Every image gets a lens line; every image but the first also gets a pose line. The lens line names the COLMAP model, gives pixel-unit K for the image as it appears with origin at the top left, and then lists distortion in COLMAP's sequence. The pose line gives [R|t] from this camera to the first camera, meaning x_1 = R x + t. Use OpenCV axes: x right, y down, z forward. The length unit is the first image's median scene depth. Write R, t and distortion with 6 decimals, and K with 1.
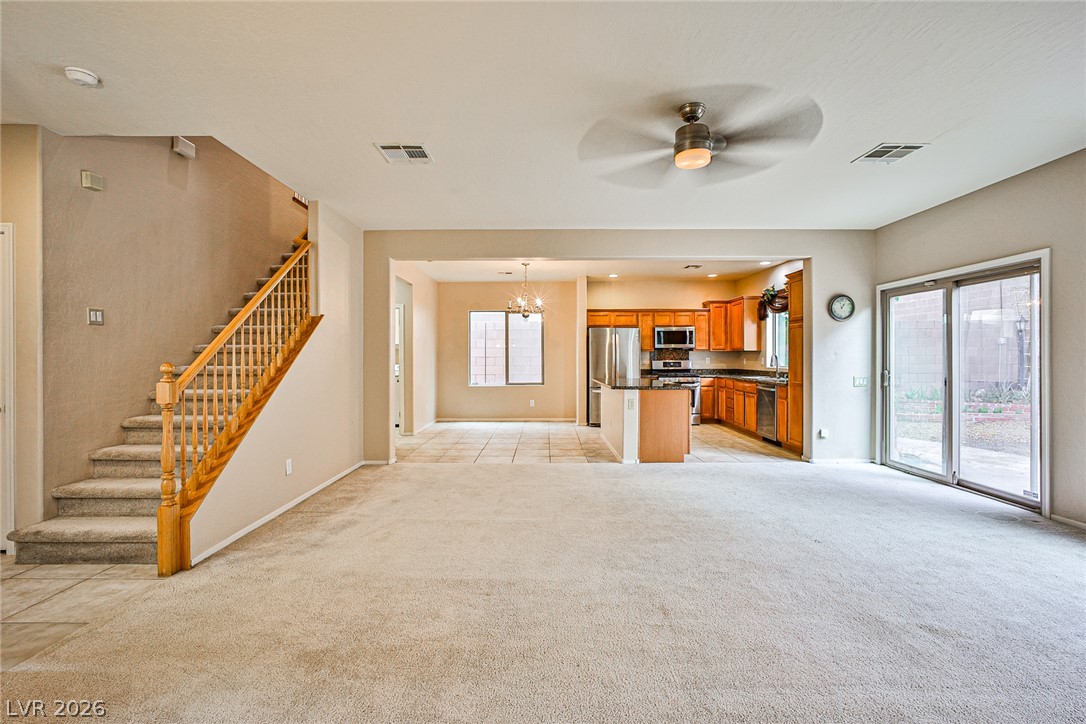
lens RADIAL K [[488.9, 0, 543.0], [0, 488.9, 362.0], [0, 0, 1]] dist [-0.038761, 0.014797]
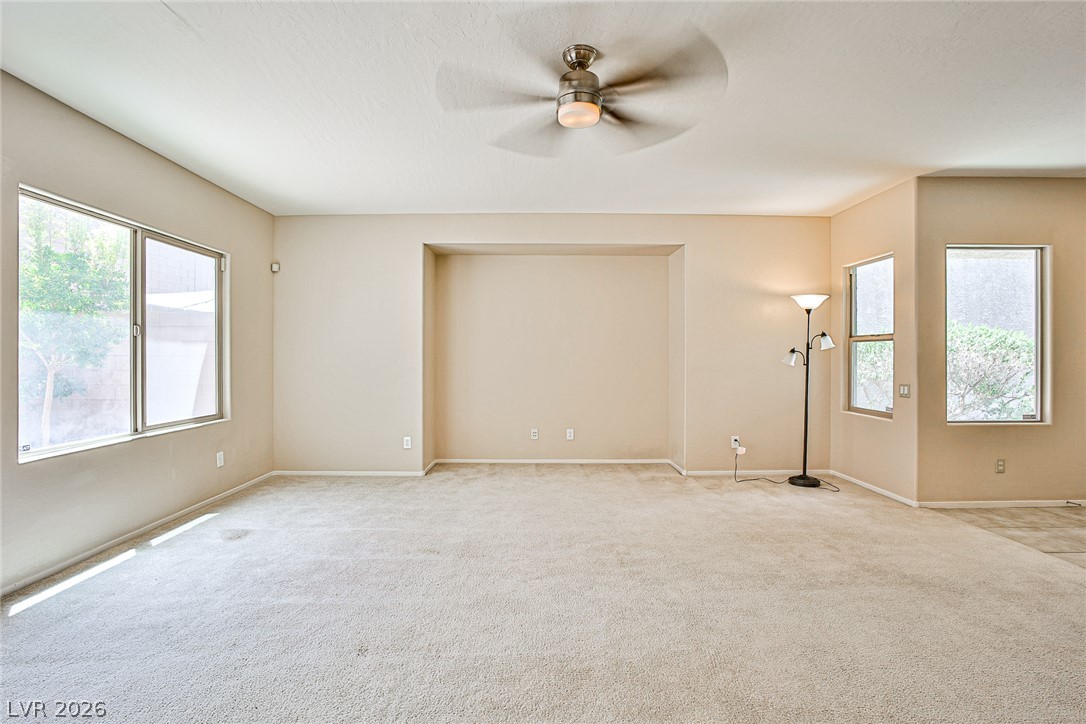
lens RADIAL K [[488.9, 0, 543.0], [0, 488.9, 362.0], [0, 0, 1]] dist [-0.038761, 0.014797]
pose [[-0.999929, 0.002033, -0.011735, 0.145545], [0.001841, 0.999864, 0.016396, -0.005597], [0.011767, 0.016373, -0.999797, 0.701196]]
